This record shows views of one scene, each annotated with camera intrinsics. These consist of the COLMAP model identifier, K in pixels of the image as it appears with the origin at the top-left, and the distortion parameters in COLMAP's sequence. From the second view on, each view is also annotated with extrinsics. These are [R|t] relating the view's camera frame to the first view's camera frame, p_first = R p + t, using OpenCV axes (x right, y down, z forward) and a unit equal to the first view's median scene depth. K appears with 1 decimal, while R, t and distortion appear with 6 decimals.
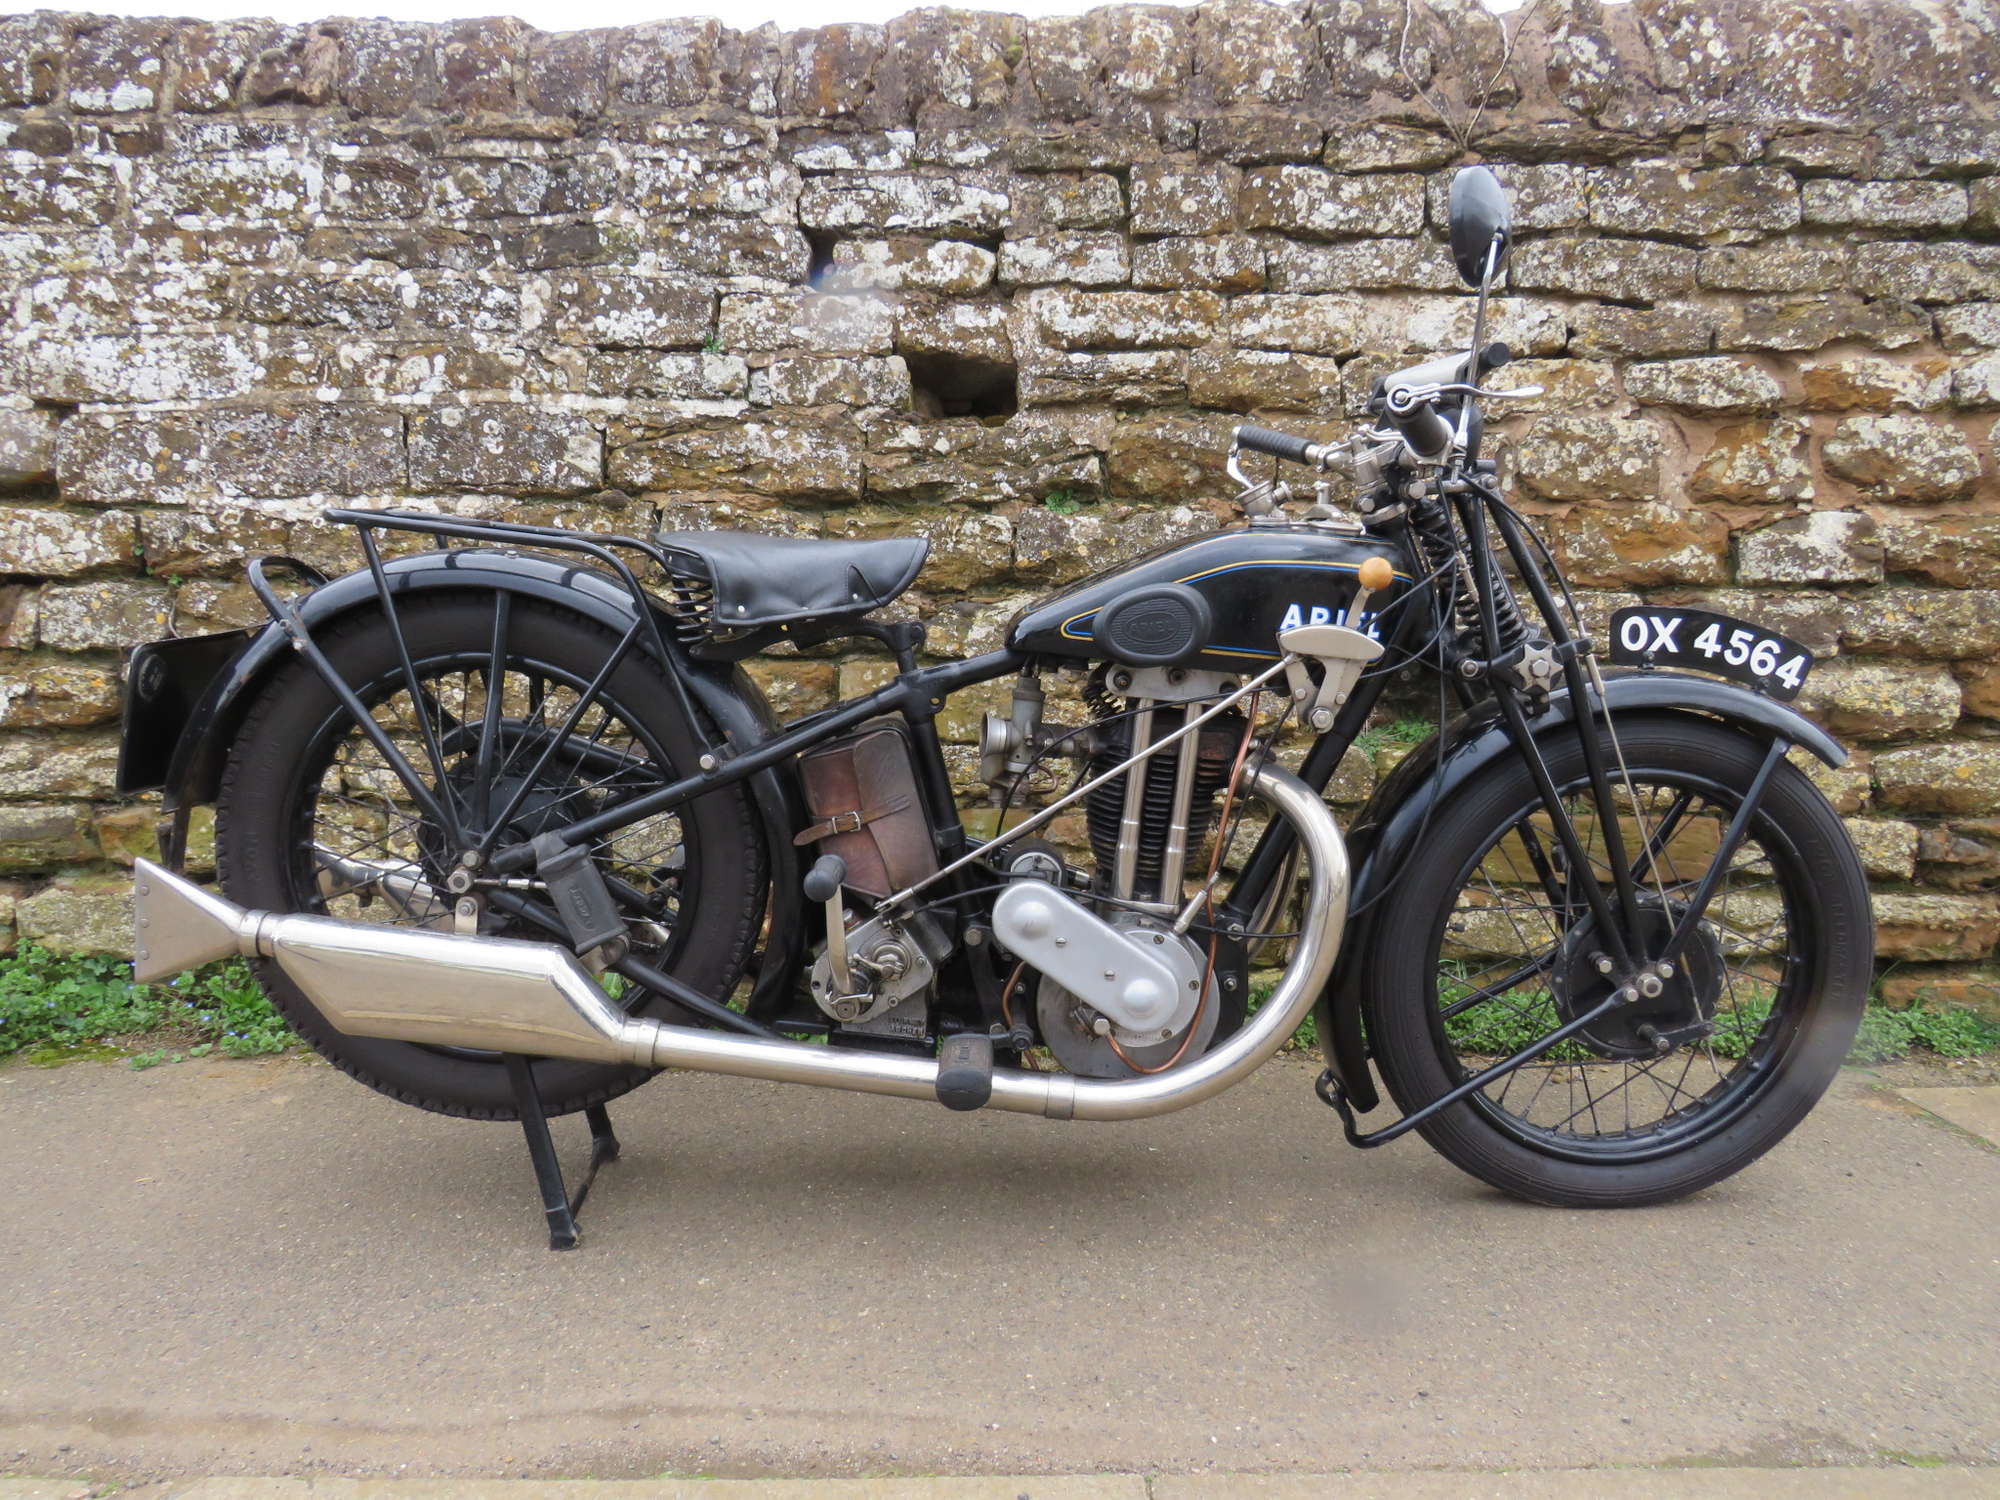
lens RADIAL K [[1397.6, 0, 1014.5], [0, 1397.6, 749.2], [0, 0, 1]] dist [-0.044783, 0.003538]
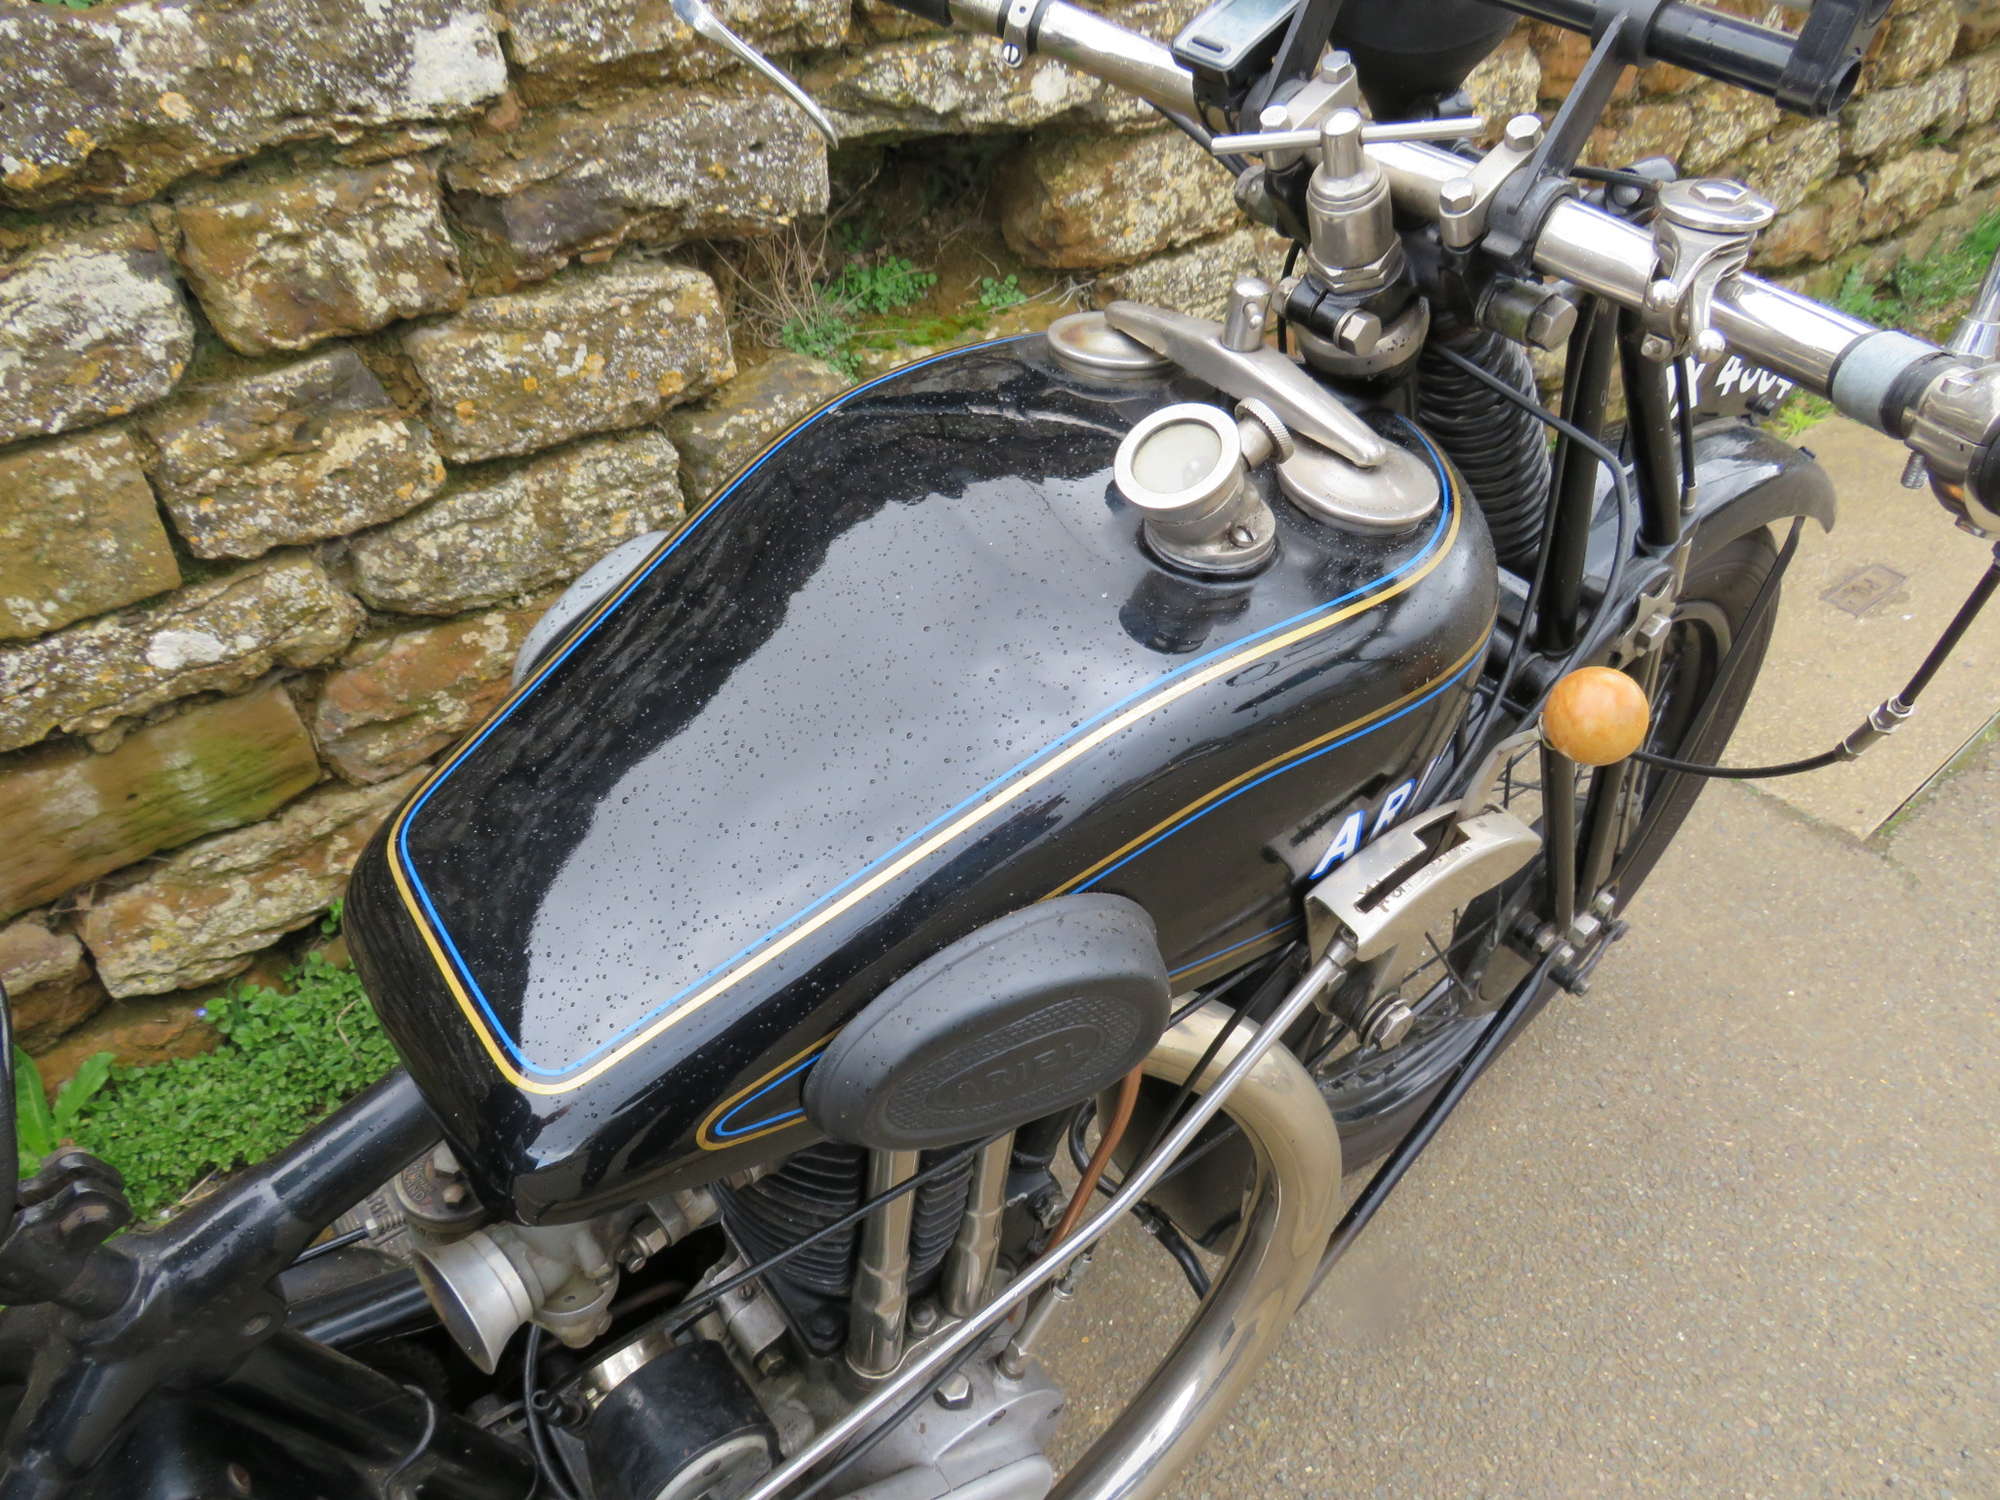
lens RADIAL K [[1403.0, 0, 1010.8], [0, 1403.0, 748.5], [0, 0, 1]] dist [-0.039156, 0.005619]
pose [[0.803821, -0.396033, 0.443881, -0.005191], [0.076284, 0.808643, 0.583333, -0.203346], [-0.589960, -0.435034, 0.680215, 0.519546]]
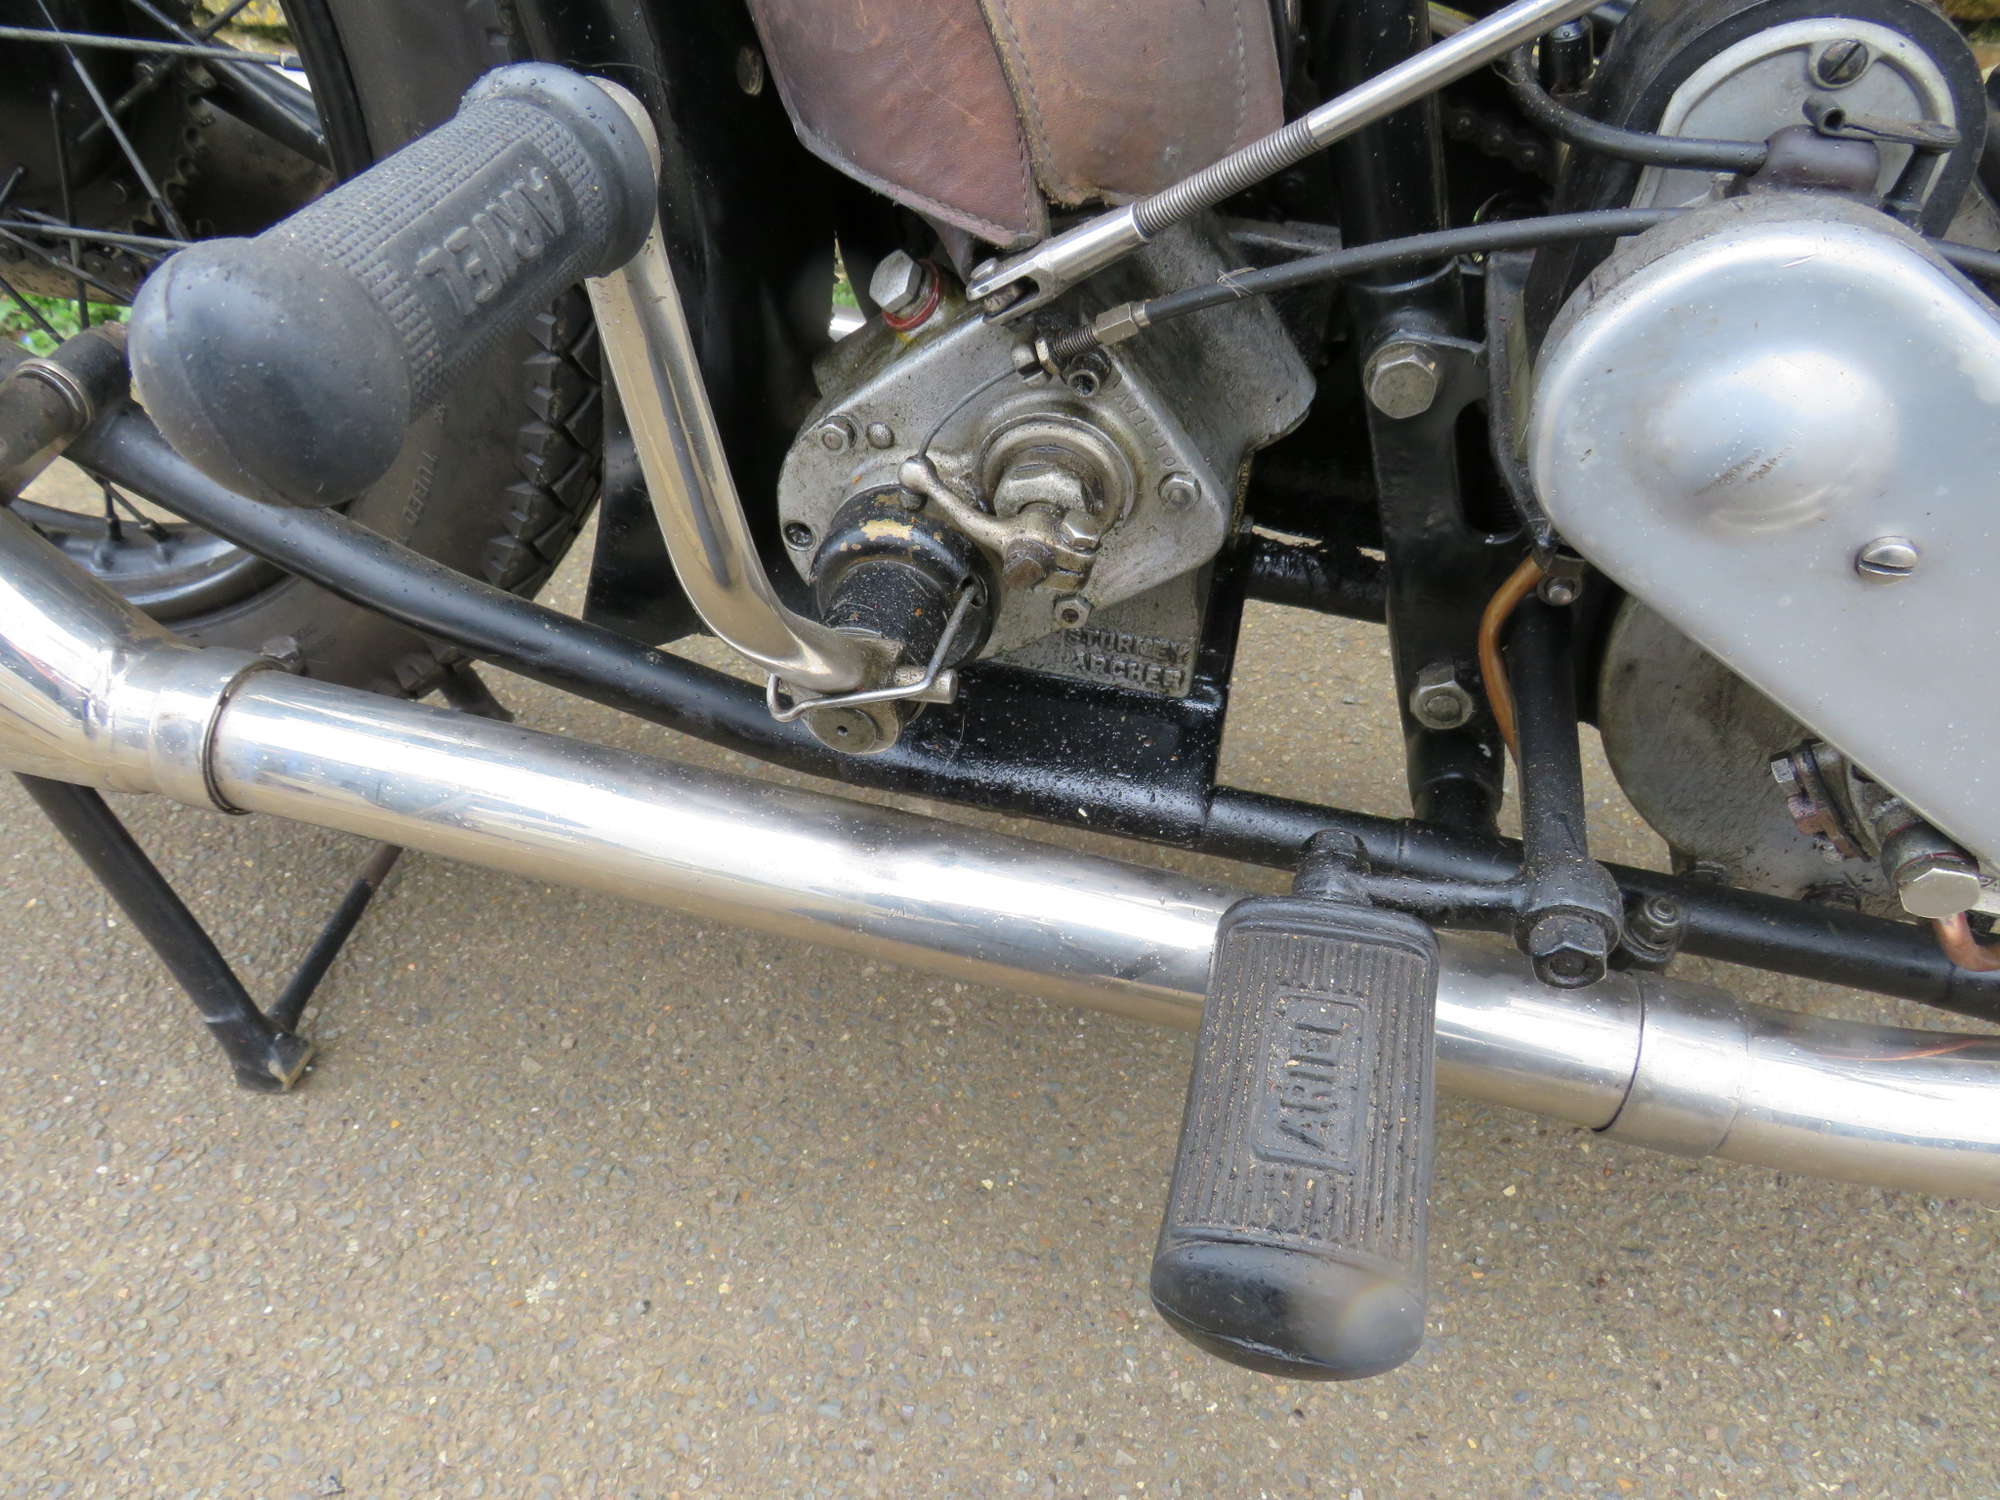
lens RADIAL K [[1401.0, 0, 1000.0], [0, 1401.0, 750.0], [0, 0, 1]] dist [-0.032667, 0.006199]
pose [[0.969800, 0.118286, -0.213298, -0.026768], [0.026431, 0.818408, 0.574030, 0.031207], [0.242465, -0.562332, 0.790565, 0.526252]]
